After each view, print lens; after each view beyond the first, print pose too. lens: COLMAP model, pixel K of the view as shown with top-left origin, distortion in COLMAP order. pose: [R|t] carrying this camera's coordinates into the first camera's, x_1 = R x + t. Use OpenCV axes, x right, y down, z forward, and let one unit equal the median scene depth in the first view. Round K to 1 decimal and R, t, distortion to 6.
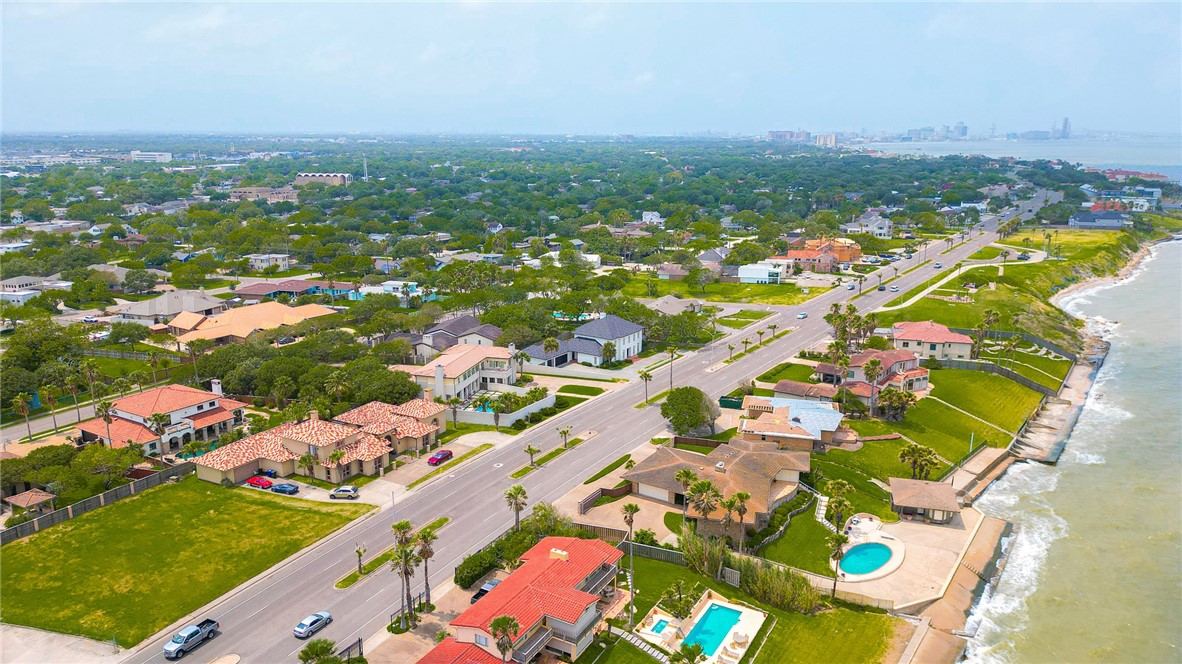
lens RADIAL K [[827.4, 0, 593.3], [0, 827.4, 331.7], [0, 0, 1]] dist [0.089821, -0.098428]
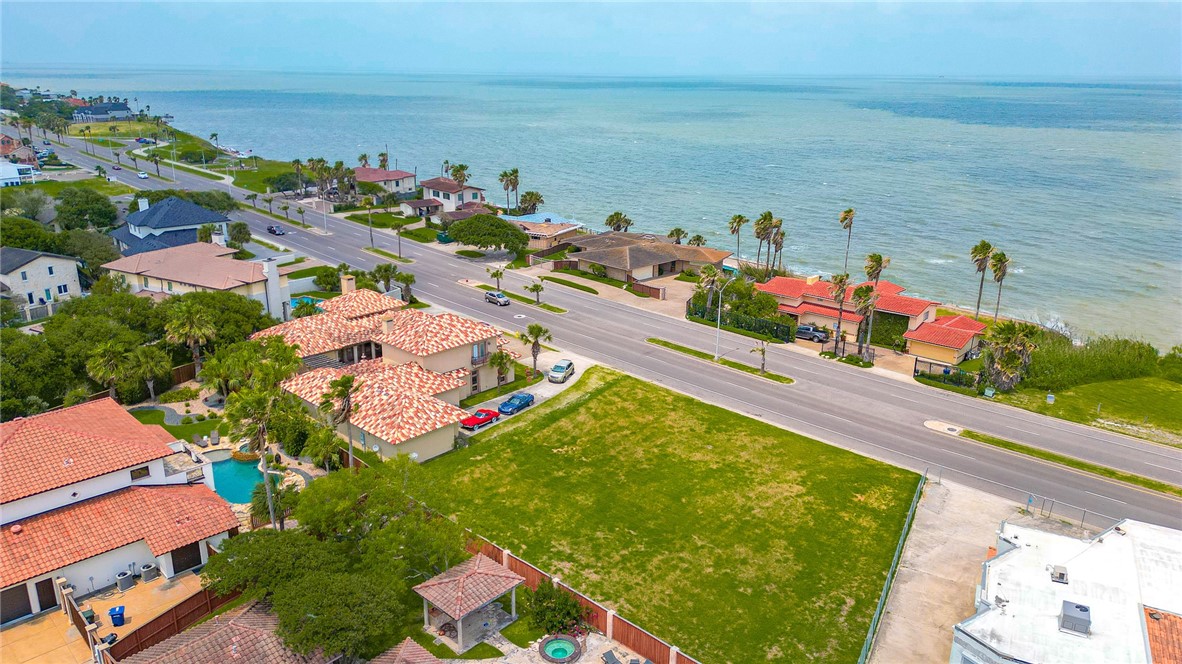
lens RADIAL K [[824.1, 0, 593.1], [0, 824.1, 334.2], [0, 0, 1]] dist [0.091428, -0.097442]
pose [[0.236025, -0.290476, 0.927317, -0.718096], [0.219761, 0.945510, 0.240240, -0.003657], [-0.946571, 0.147085, 0.286999, 0.576850]]
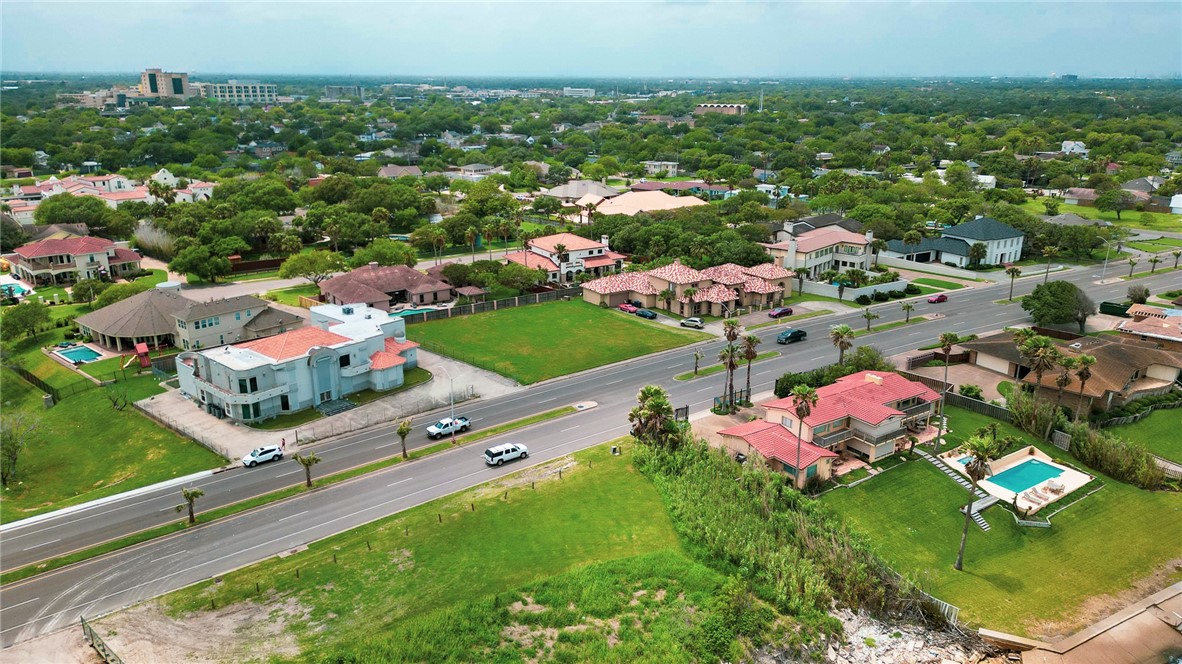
lens RADIAL K [[824.1, 0, 593.1], [0, 824.1, 334.2], [0, 0, 1]] dist [0.091428, -0.097442]
pose [[0.896681, 0.135125, -0.421551, 0.046664], [-0.107590, 0.990243, 0.088561, 0.092066], [0.429405, -0.034056, 0.902470, -0.068577]]
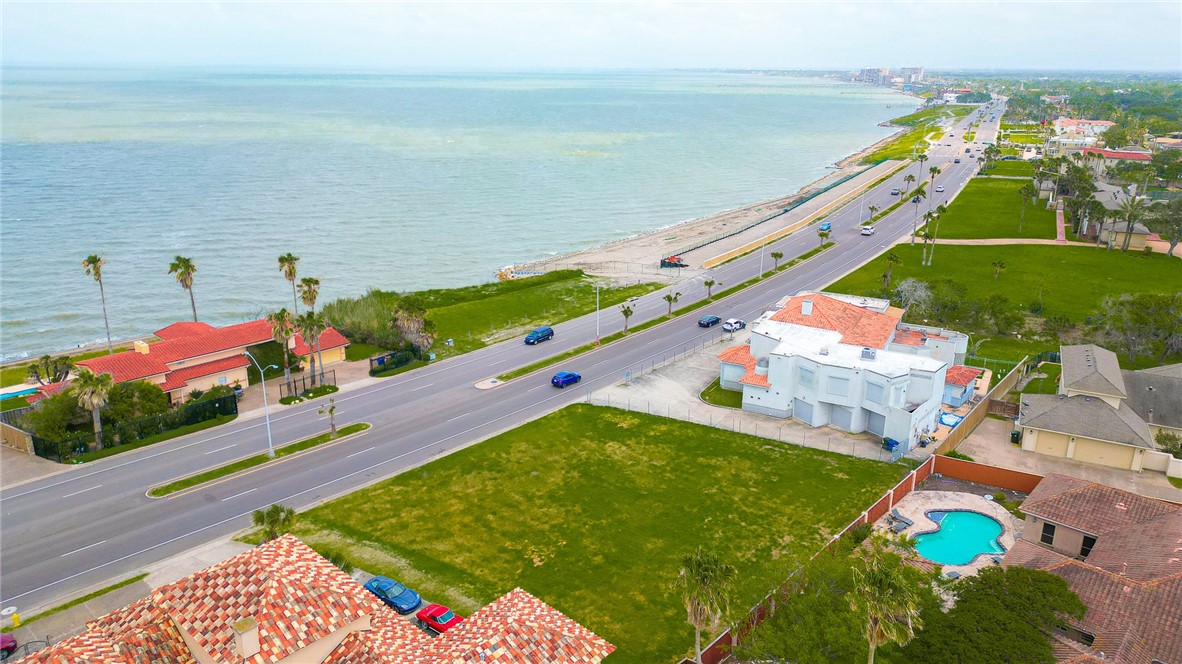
lens RADIAL K [[824.1, 0, 593.1], [0, 824.1, 334.2], [0, 0, 1]] dist [0.091428, -0.097442]
pose [[-0.973734, -0.074448, 0.215175, -0.426735], [0.049565, 0.853063, 0.519448, -0.115725], [-0.222230, 0.516469, -0.826966, 0.973644]]
